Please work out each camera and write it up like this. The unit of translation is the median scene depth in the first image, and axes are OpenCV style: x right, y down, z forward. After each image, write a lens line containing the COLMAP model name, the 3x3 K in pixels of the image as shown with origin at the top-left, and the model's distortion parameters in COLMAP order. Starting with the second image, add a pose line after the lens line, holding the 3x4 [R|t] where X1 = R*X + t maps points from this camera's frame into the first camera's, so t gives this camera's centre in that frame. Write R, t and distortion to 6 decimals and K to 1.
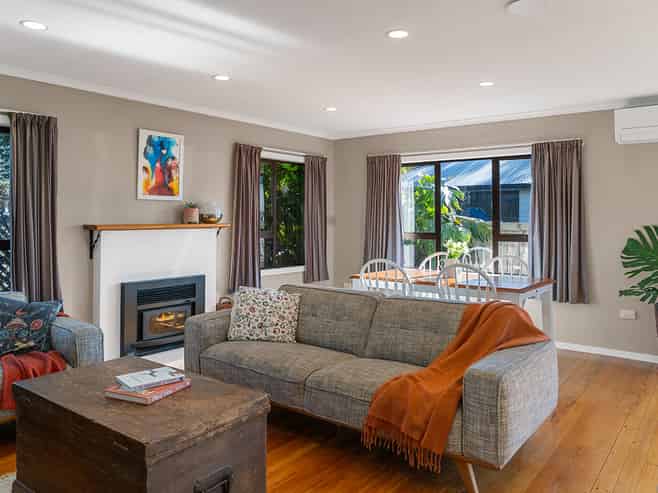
lens RADIAL K [[500.3, 0, 326.5], [0, 500.3, 219.9], [0, 0, 1]] dist [-0.031063, 0.005245]
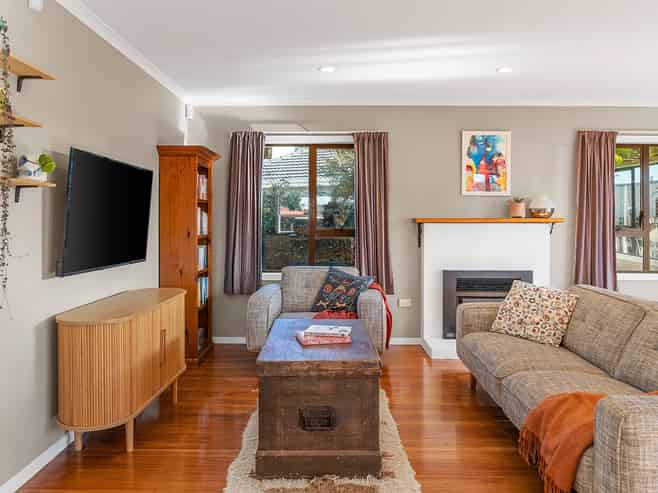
lens RADIAL K [[500.3, 0, 326.5], [0, 500.3, 219.9], [0, 0, 1]] dist [-0.031063, 0.005245]
pose [[0.607500, 0.002609, -0.794315, 0.322162], [-0.005559, 0.999984, -0.000967, 0.015640], [0.794300, 0.005003, 0.607505, 0.099621]]
